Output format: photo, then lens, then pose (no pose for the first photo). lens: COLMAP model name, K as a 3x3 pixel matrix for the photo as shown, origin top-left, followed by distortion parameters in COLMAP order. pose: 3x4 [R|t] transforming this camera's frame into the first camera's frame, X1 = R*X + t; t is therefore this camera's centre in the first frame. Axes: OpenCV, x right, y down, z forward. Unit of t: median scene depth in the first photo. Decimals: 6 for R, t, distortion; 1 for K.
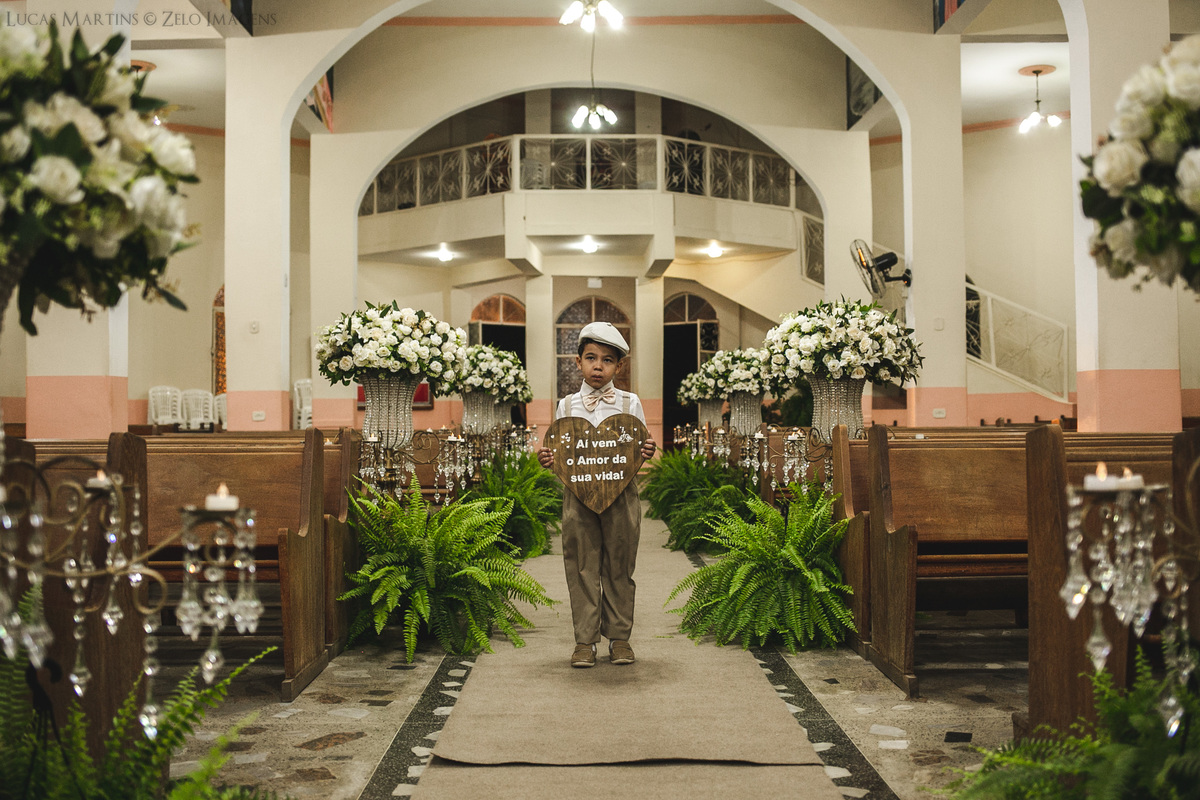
lens RADIAL K [[1214.6, 0, 600.7], [0, 1214.6, 392.8], [0, 0, 1]] dist [-0.050118, 0.000000]
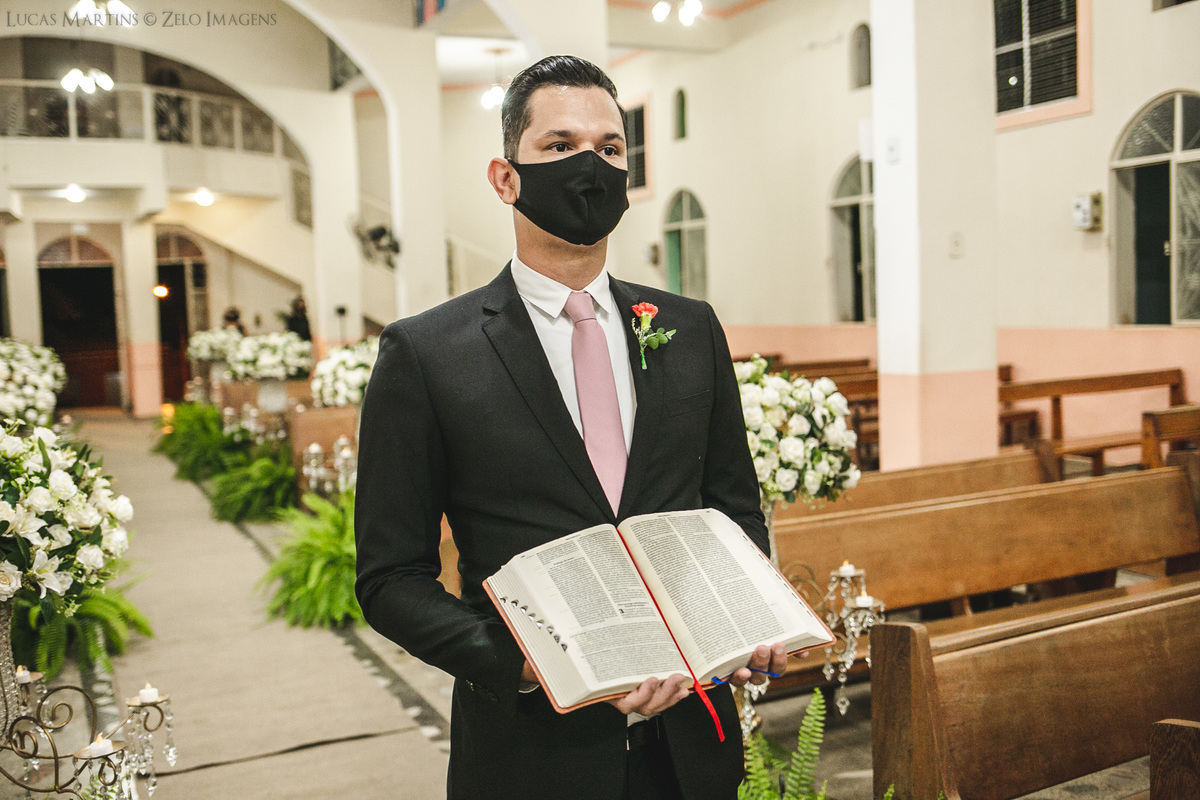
lens RADIAL K [[1214.6, 0, 604.4], [0, 1214.6, 403.1], [0, 0, 1]] dist [-0.050118, 0.000000]
pose [[0.903514, -0.065088, 0.423587, -0.048248], [0.019374, 0.993592, 0.111350, -0.056176], [-0.428120, -0.092400, 0.898986, -0.090916]]
